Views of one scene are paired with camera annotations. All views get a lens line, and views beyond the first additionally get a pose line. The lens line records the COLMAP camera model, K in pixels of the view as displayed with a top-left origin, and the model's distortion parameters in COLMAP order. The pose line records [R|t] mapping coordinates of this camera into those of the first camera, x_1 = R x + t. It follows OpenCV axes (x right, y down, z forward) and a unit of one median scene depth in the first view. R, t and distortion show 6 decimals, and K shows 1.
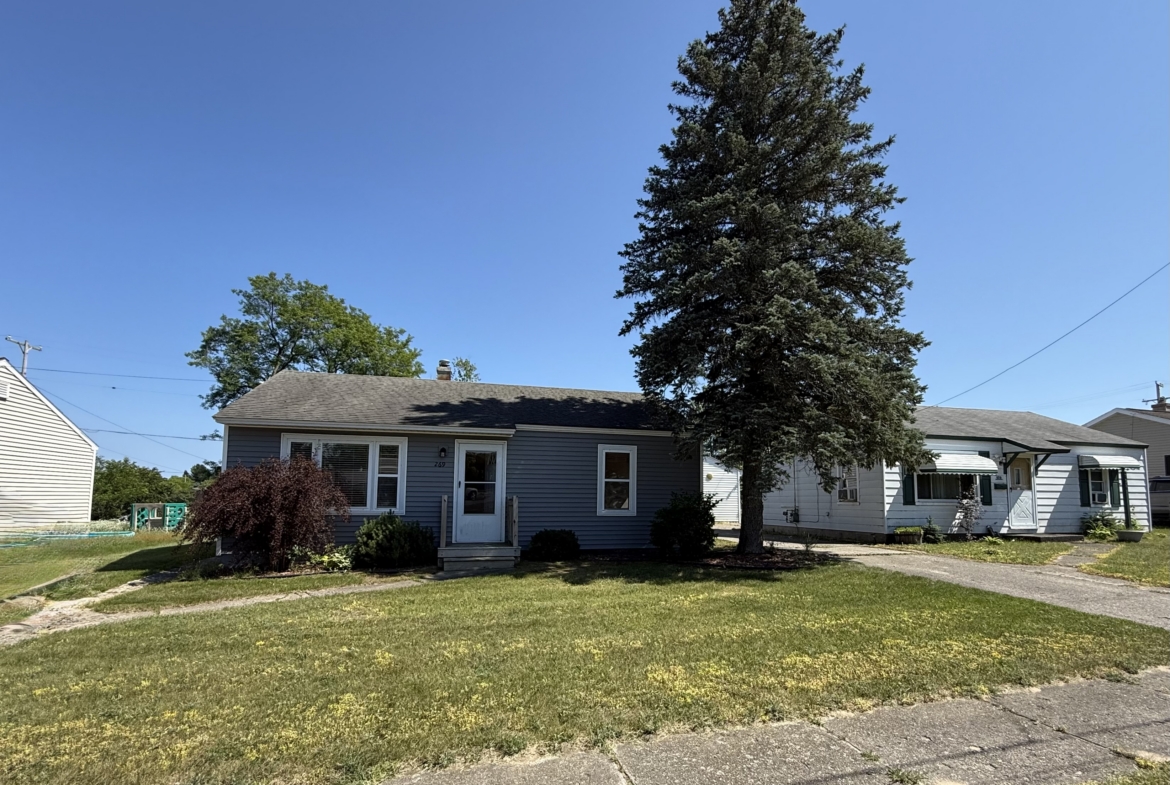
lens RADIAL K [[524.0, 0, 597.2], [0, 524.0, 454.3], [0, 0, 1]] dist [-0.003176, -0.000092]
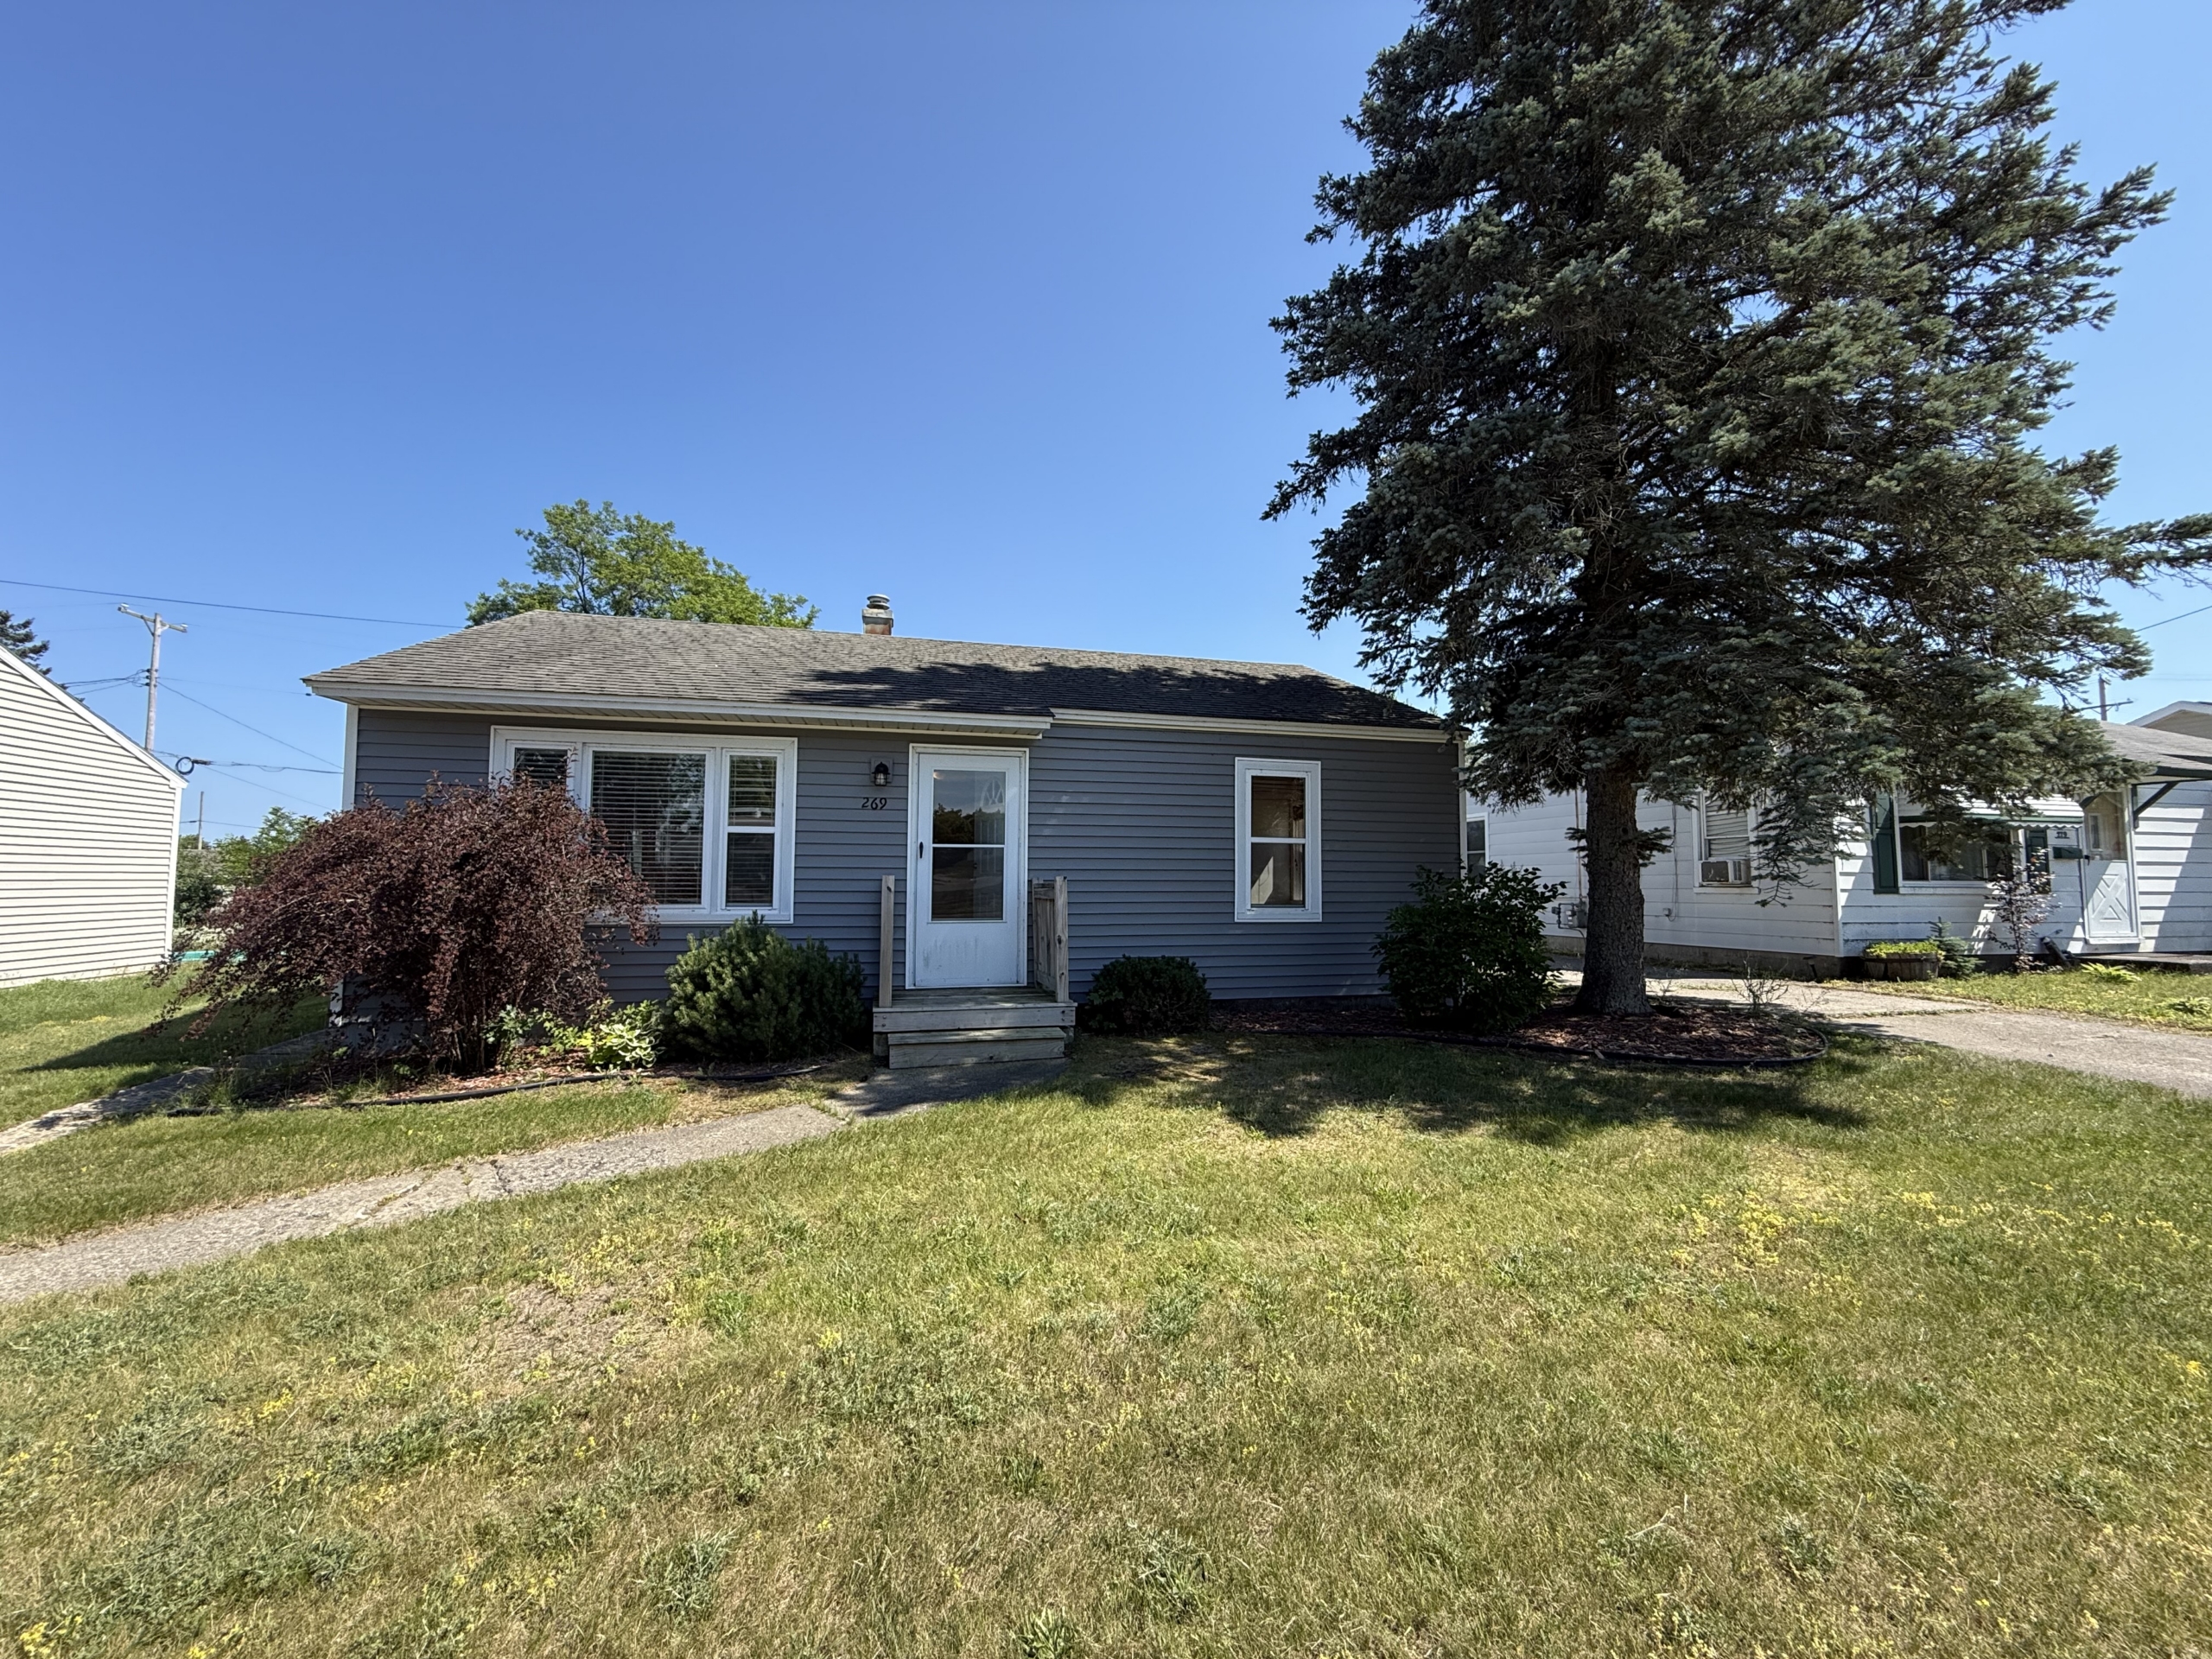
lens RADIAL K [[881.9, 0, 1103.0], [0, 881.9, 827.4], [0, 0, 1]] dist [0.000132, 0.000682]
pose [[0.999528, -0.005402, -0.030249, -0.085915], [0.006108, 0.999710, 0.023287, 0.021445], [0.030115, -0.023461, 0.999271, 0.267615]]
